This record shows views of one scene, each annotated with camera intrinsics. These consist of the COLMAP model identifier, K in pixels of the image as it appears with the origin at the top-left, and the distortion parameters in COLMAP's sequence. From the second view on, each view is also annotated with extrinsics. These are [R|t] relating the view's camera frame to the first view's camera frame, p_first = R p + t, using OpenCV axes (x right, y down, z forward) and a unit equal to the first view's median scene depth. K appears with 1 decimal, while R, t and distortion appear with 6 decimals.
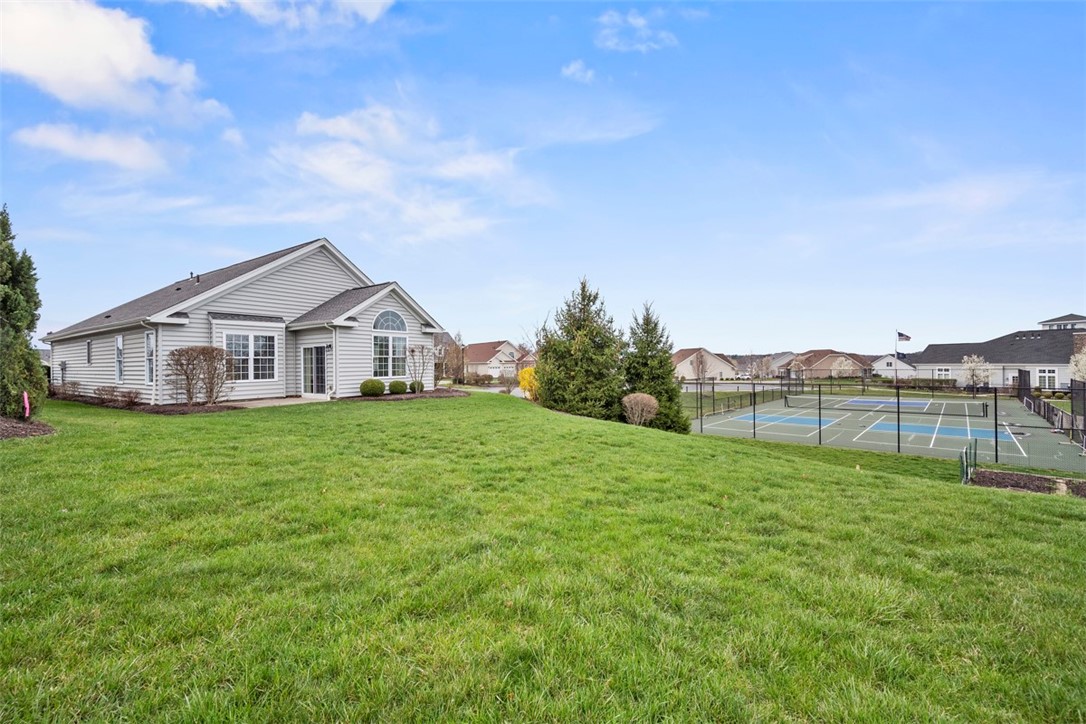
lens RADIAL K [[426.2, 0, 543.0], [0, 426.2, 362.0], [0, 0, 1]] dist [0.000362, 0.000021]
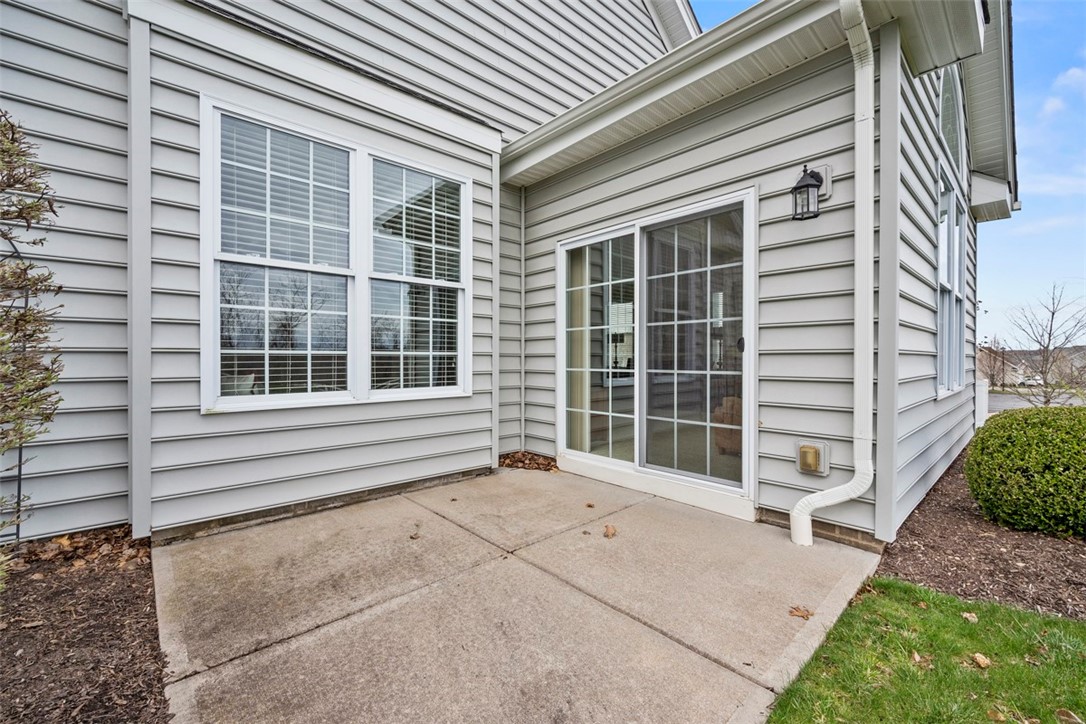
lens RADIAL K [[460.9, 0, 543.0], [0, 460.9, 362.0], [0, 0, 1]] dist [-0.000906, -0.000080]
pose [[0.970515, 0.016837, -0.240452, -0.538726], [-0.014527, 0.999830, 0.011374, 0.024516], [0.240603, -0.007546, 0.970594, 0.794931]]
